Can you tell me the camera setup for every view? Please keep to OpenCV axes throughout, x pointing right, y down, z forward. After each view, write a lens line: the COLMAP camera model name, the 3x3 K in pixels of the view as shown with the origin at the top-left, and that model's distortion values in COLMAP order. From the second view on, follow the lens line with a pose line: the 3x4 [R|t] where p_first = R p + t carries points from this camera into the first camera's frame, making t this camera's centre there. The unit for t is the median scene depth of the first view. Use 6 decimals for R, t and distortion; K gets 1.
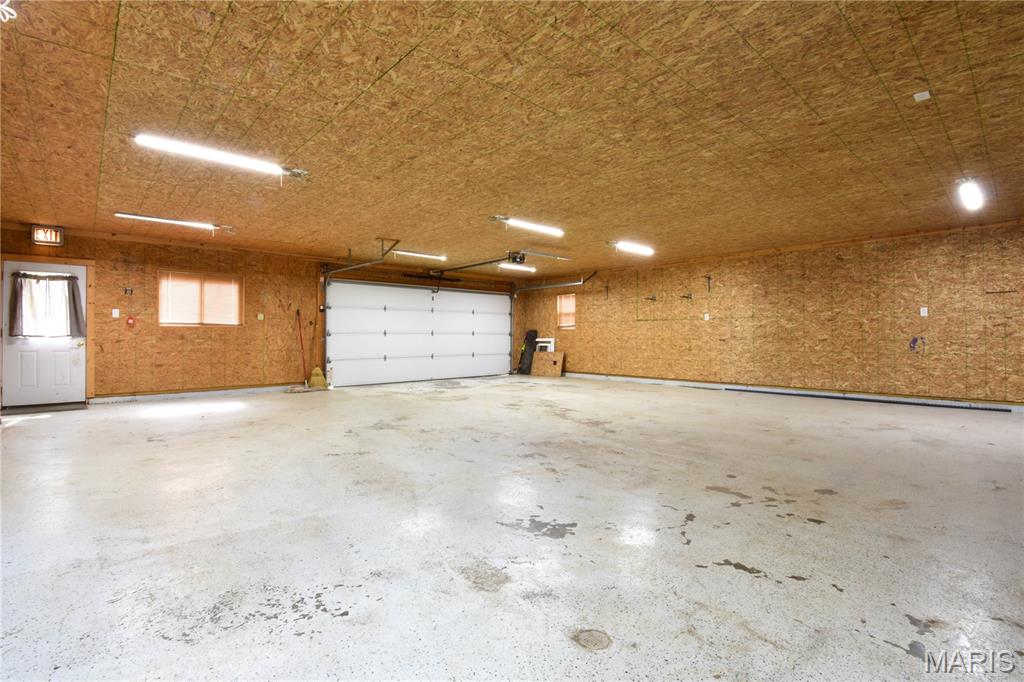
lens RADIAL K [[471.2, 0, 514.5], [0, 471.2, 336.5], [0, 0, 1]] dist [0.000227, -0.005620]
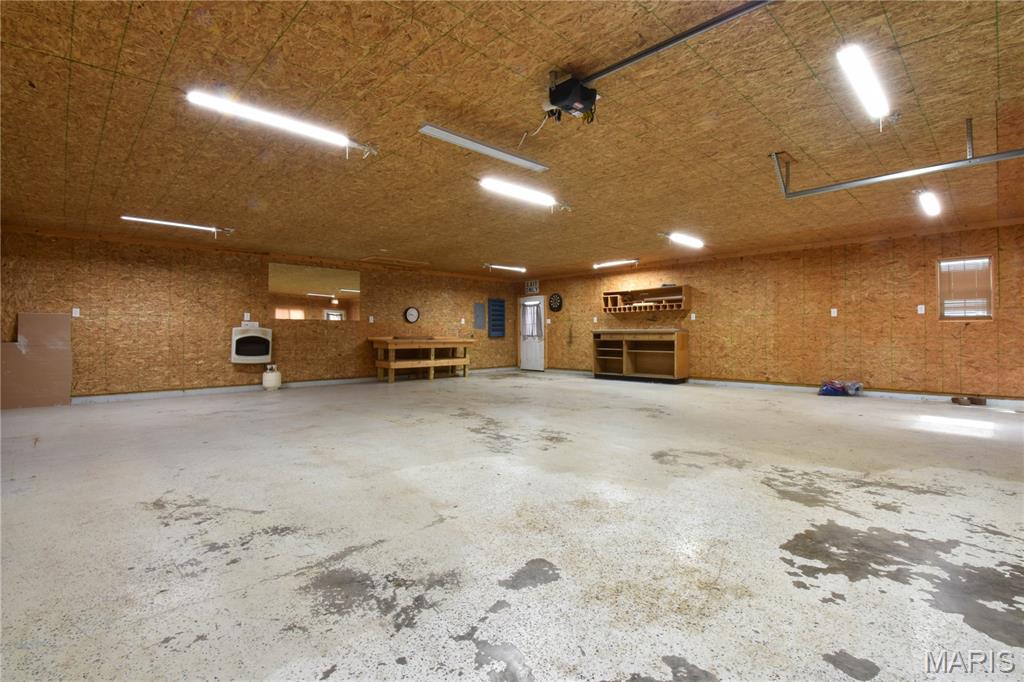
lens RADIAL K [[471.2, 0, 511.5], [0, 471.2, 338.8], [0, 0, 1]] dist [0.000227, -0.005620]
pose [[-0.999734, 0.006149, -0.022242, -0.473024], [0.005951, 0.999942, 0.008965, 0.000027], [0.022296, 0.008830, -0.999712, 1.545358]]
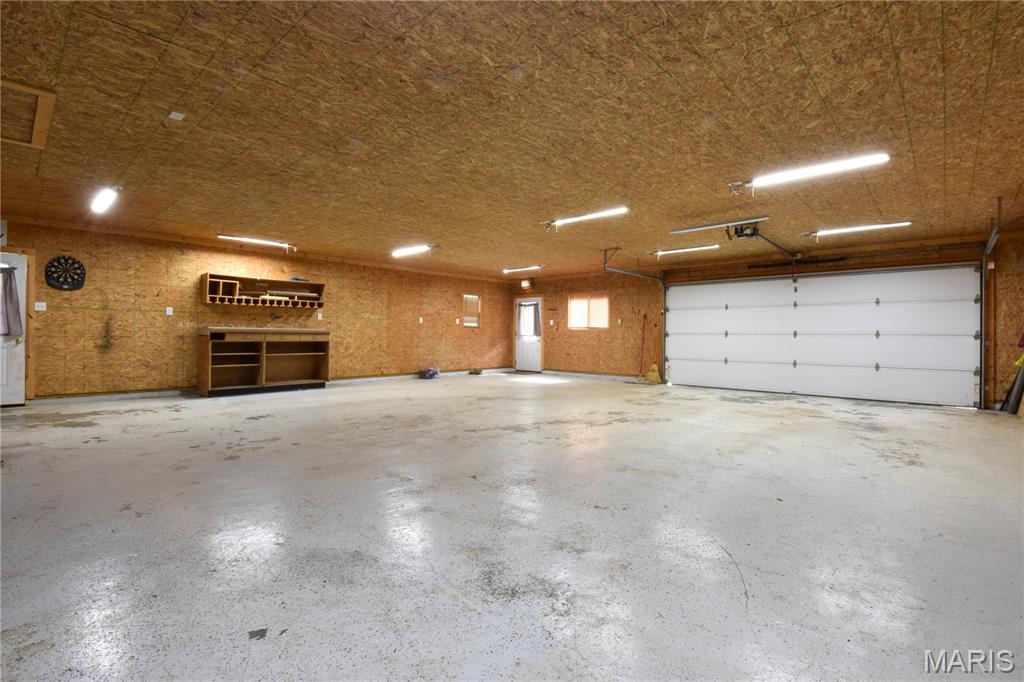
lens RADIAL K [[471.2, 0, 515.6], [0, 471.2, 336.9], [0, 0, 1]] dist [0.000227, -0.005620]
pose [[0.088149, 0.005264, -0.996093, 0.504603], [-0.007692, 0.999960, 0.004604, -0.002093], [0.996078, 0.007256, 0.088186, 0.420643]]
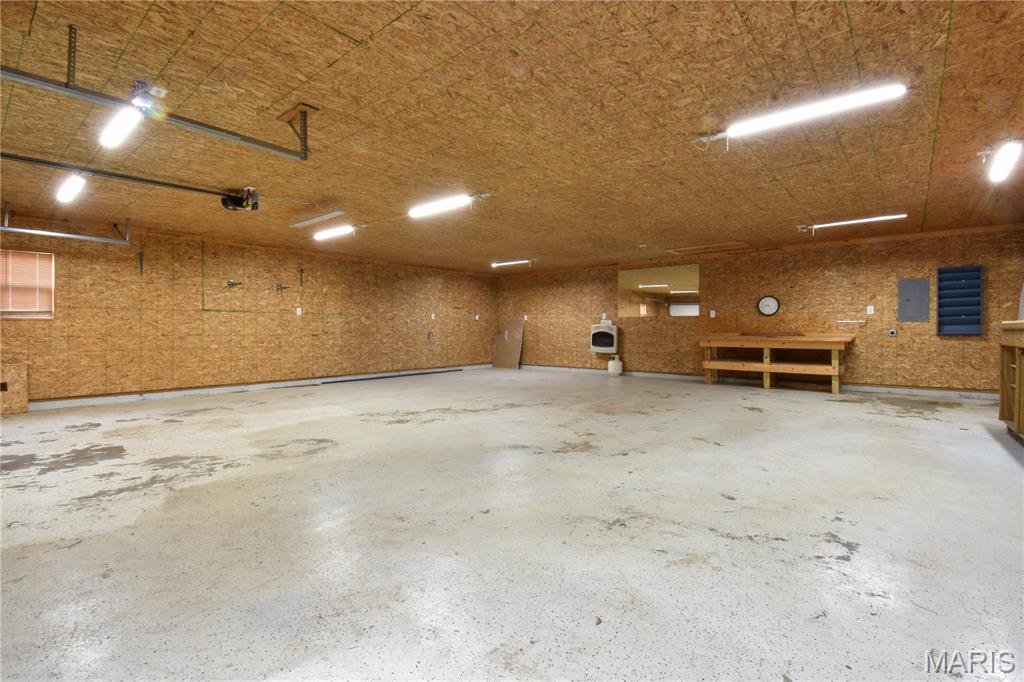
lens RADIAL K [[471.2, 0, 514.4], [0, 471.2, 339.4], [0, 0, 1]] dist [0.000227, -0.005620]
pose [[-0.133778, -0.016847, 0.990868, -0.964484], [0.001830, 0.999850, 0.017247, -0.000443], [-0.991010, 0.004121, -0.133727, 1.122238]]
